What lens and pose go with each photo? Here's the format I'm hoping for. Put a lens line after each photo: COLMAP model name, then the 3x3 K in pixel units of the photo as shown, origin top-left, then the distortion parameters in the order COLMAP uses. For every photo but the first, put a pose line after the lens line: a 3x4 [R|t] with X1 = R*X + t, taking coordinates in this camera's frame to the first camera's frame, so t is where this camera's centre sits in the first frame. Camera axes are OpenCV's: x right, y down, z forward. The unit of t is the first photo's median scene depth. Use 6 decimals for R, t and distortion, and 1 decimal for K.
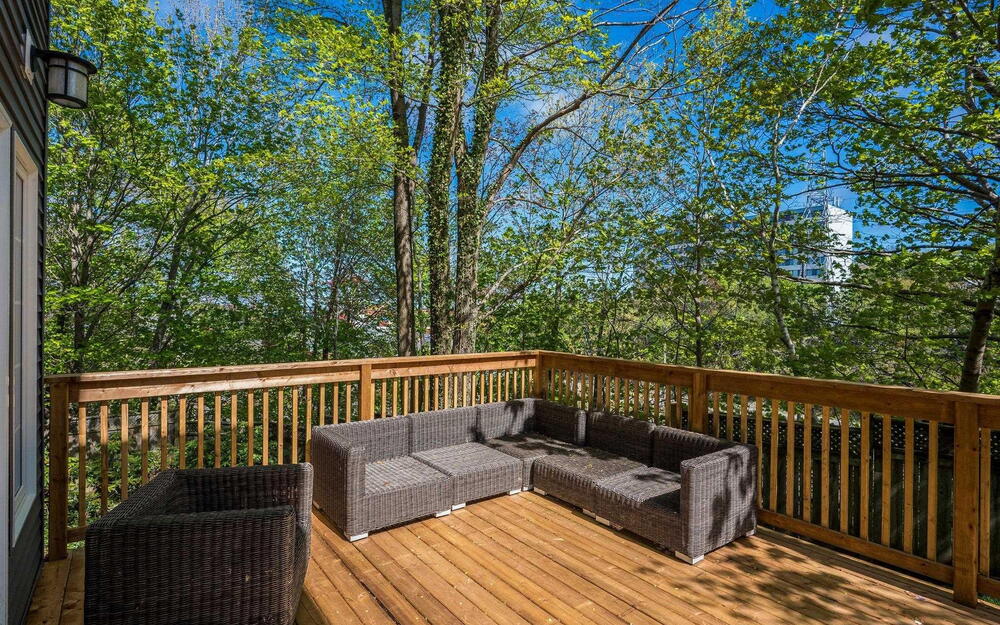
lens RADIAL K [[503.7, 0, 500.0], [0, 503.7, 312.5], [0, 0, 1]] dist [-0.002281, 0.000734]
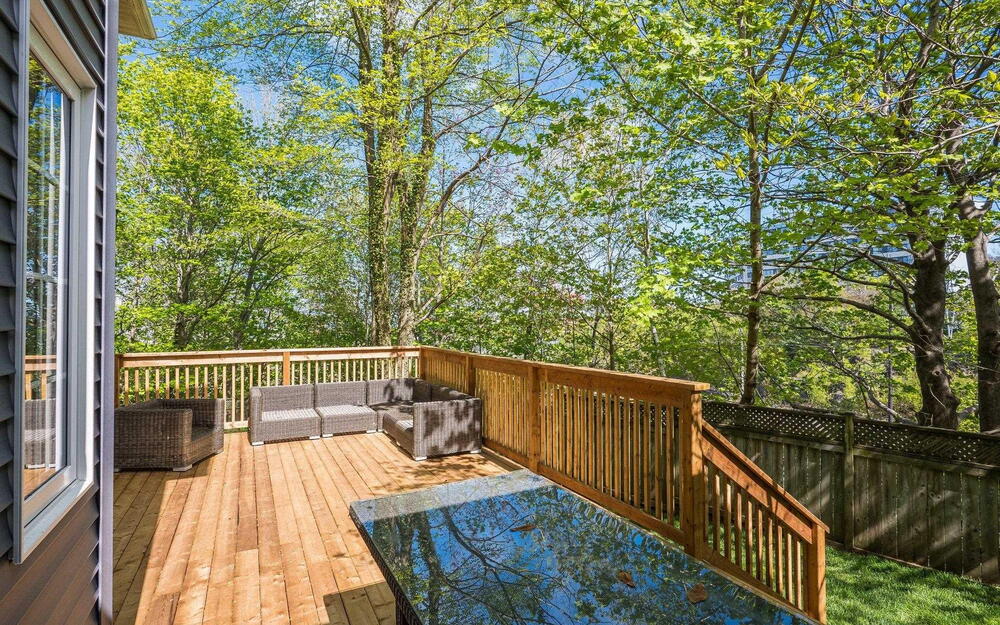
lens RADIAL K [[503.7, 0, 500.0], [0, 503.7, 312.5], [0, 0, 1]] dist [-0.002281, 0.000734]
pose [[0.986466, -0.003278, -0.163933, 0.813343], [0.002769, 0.999991, -0.003334, -0.023537], [0.163943, 0.002835, 0.986466, -0.610326]]
